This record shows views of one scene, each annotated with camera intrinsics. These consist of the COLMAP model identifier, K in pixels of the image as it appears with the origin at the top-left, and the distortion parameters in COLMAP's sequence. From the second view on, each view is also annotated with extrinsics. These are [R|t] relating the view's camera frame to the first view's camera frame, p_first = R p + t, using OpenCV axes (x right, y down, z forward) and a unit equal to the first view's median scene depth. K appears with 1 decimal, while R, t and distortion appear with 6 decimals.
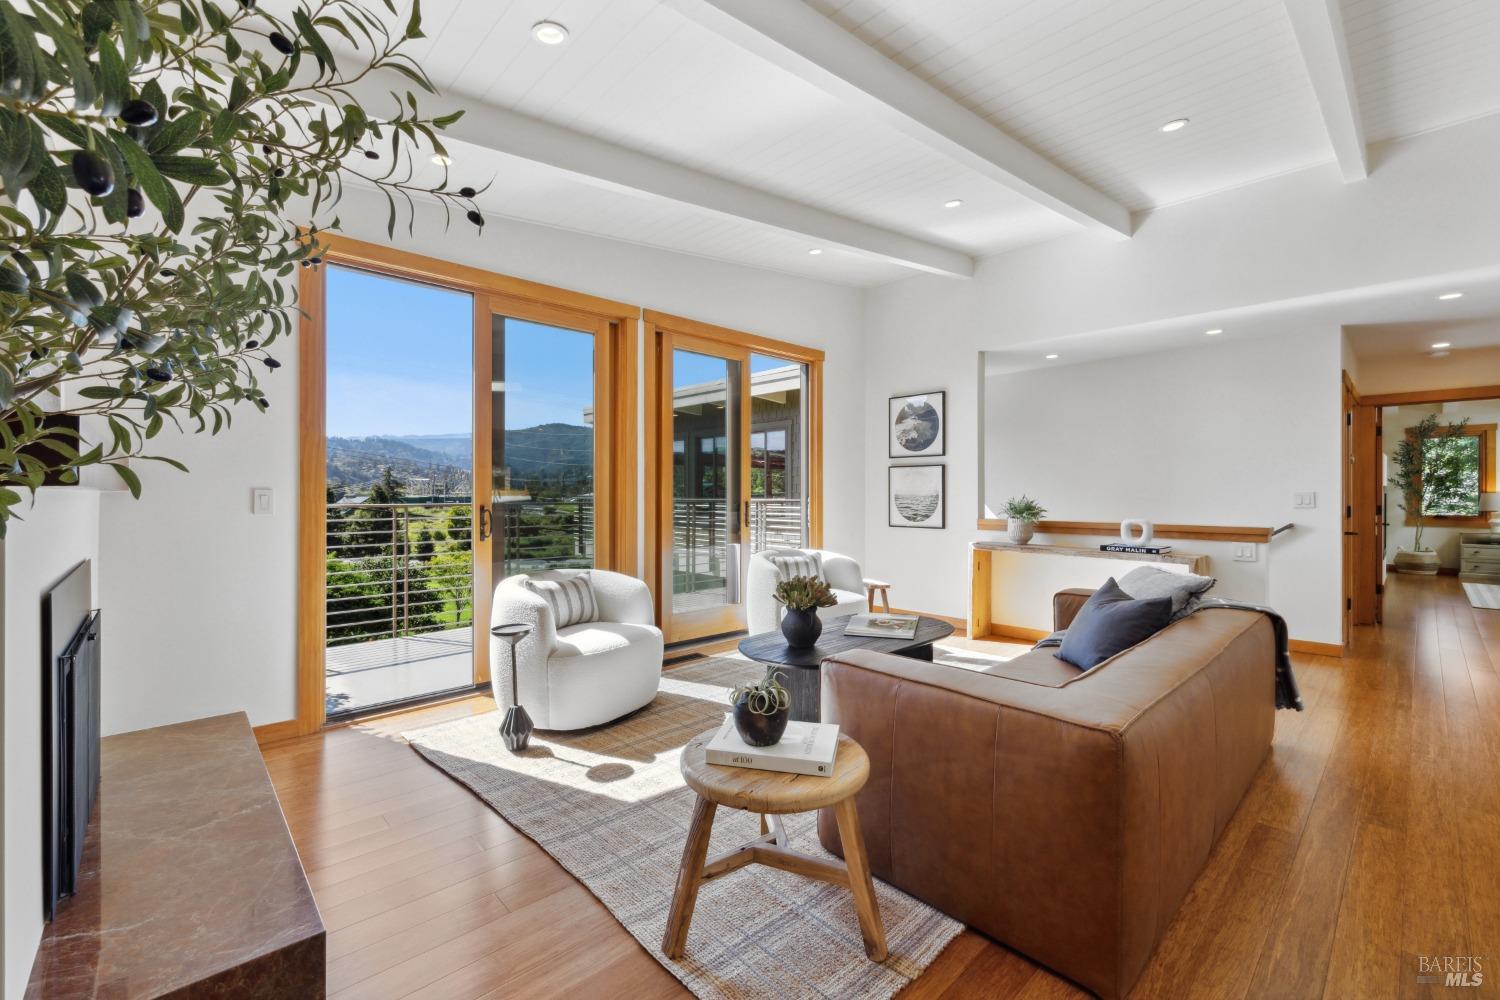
lens RADIAL K [[628.0, 0, 745.7], [0, 628.0, 496.0], [0, 0, 1]] dist [0.001276, -0.000161]
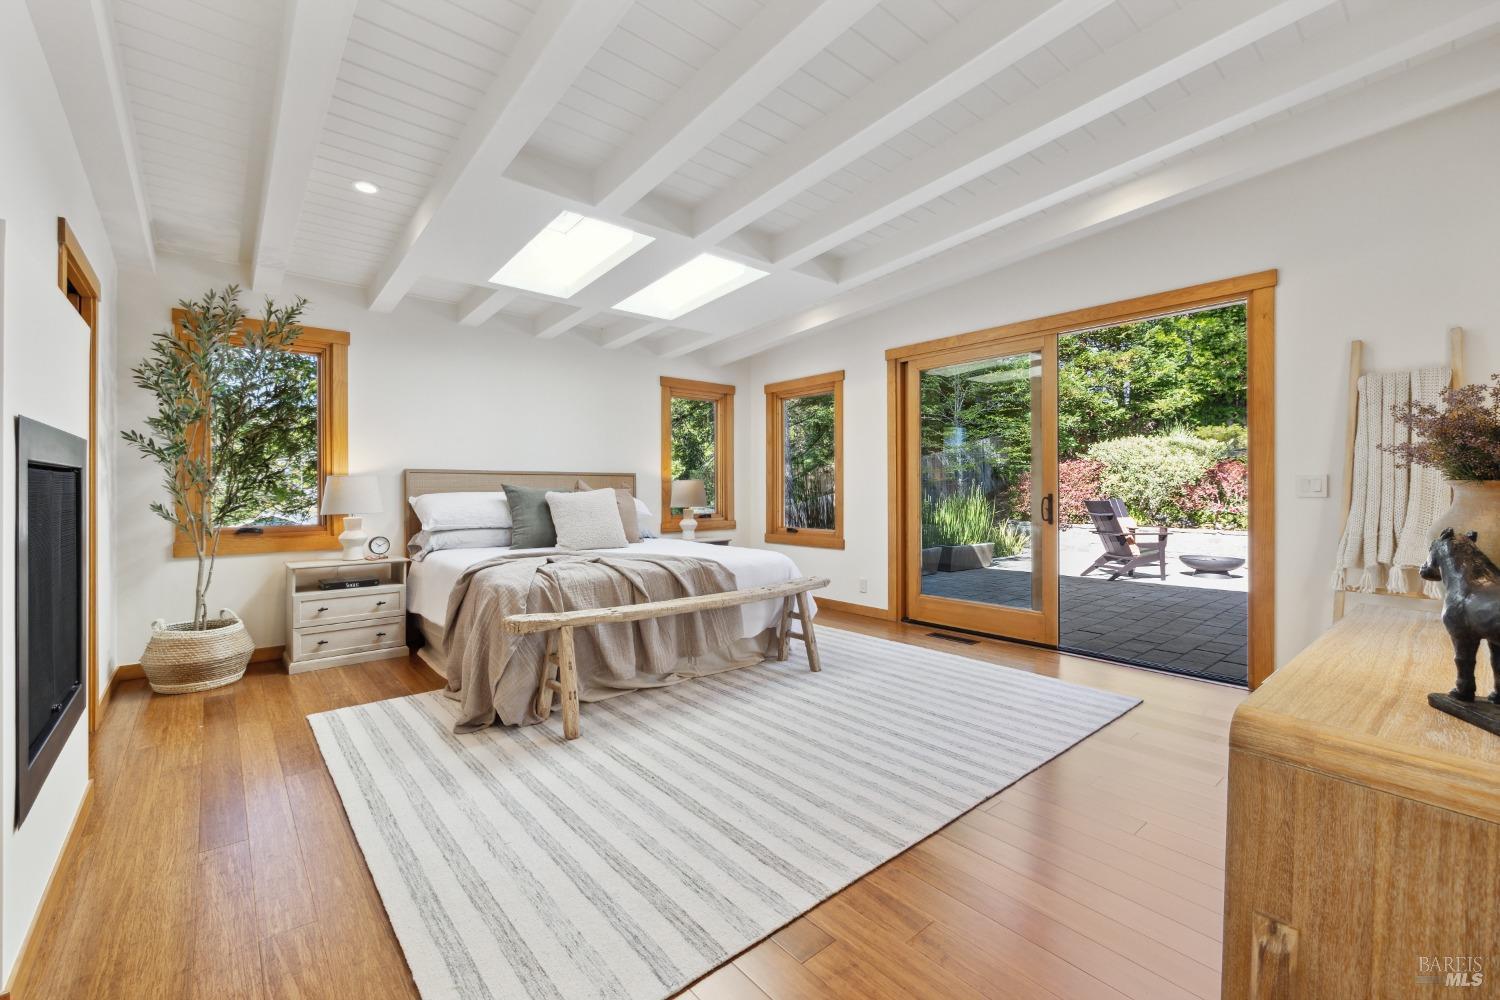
lens RADIAL K [[628.0, 0, 754.9], [0, 628.0, 499.1], [0, 0, 1]] dist [0.001276, -0.000161]
pose [[0.044536, 0.000063, 0.999008, 1.076188], [0.004406, 0.999990, -0.000259, 0.020120], [-0.998998, 0.004413, 0.044536, 0.989853]]
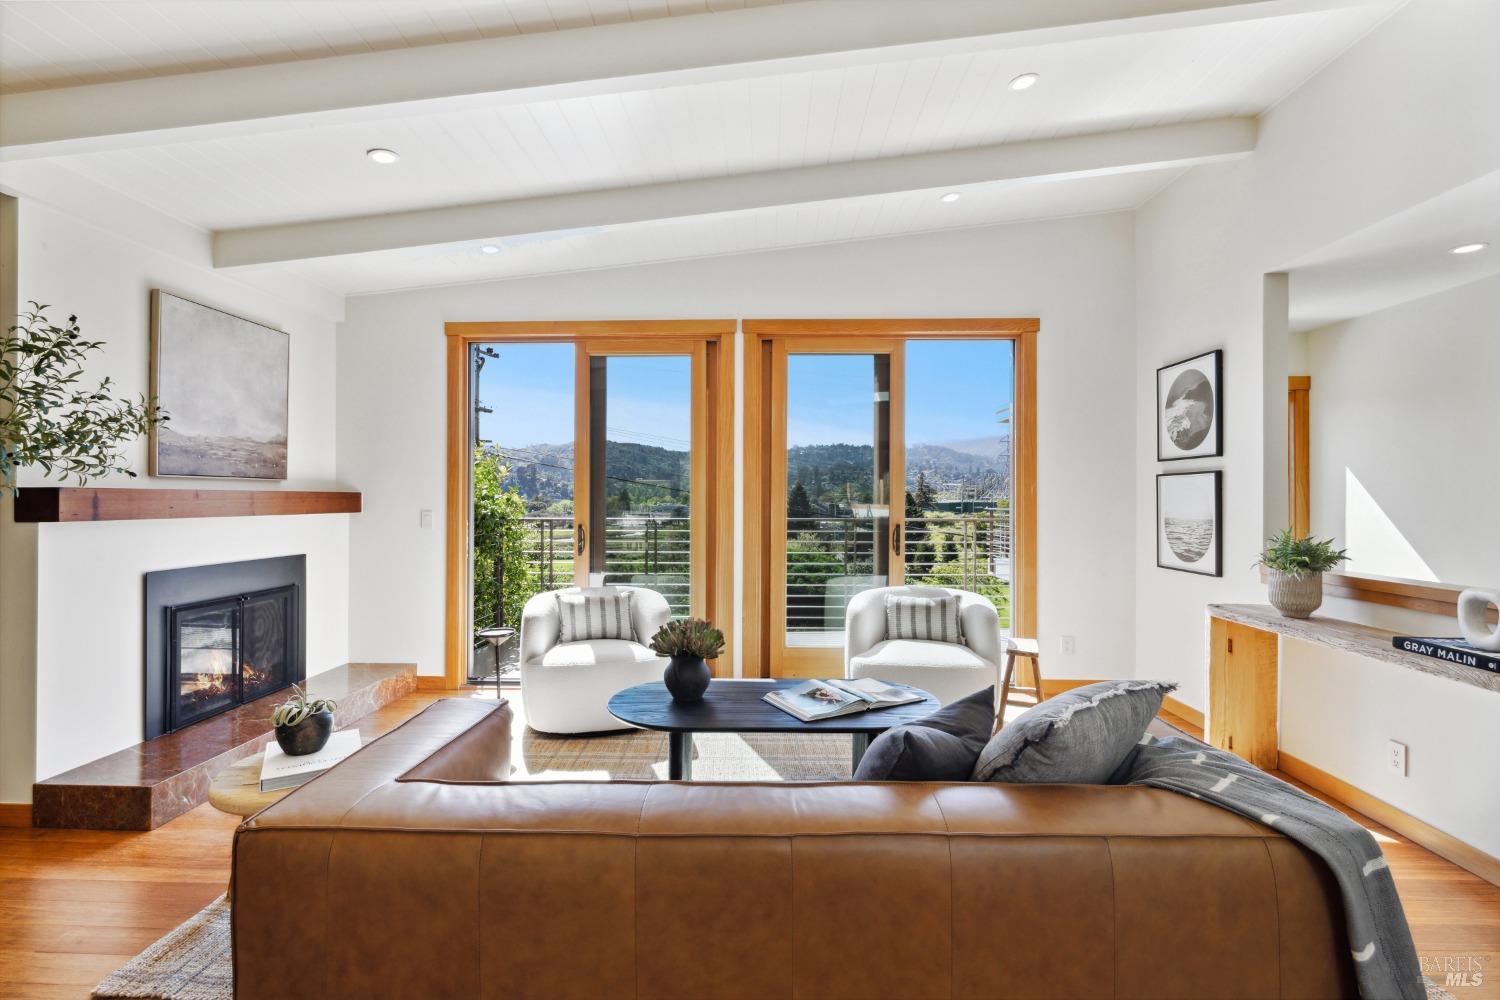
lens RADIAL K [[695.5, 0, 752.3], [0, 695.5, 495.5], [0, 0, 1]] dist [0.001319, 0.000994]
pose [[0.717383, -0.001193, -0.696678, 0.458688], [-0.005008, 0.999964, -0.006869, -0.019377], [0.696661, 0.008417, 0.717351, 0.204388]]
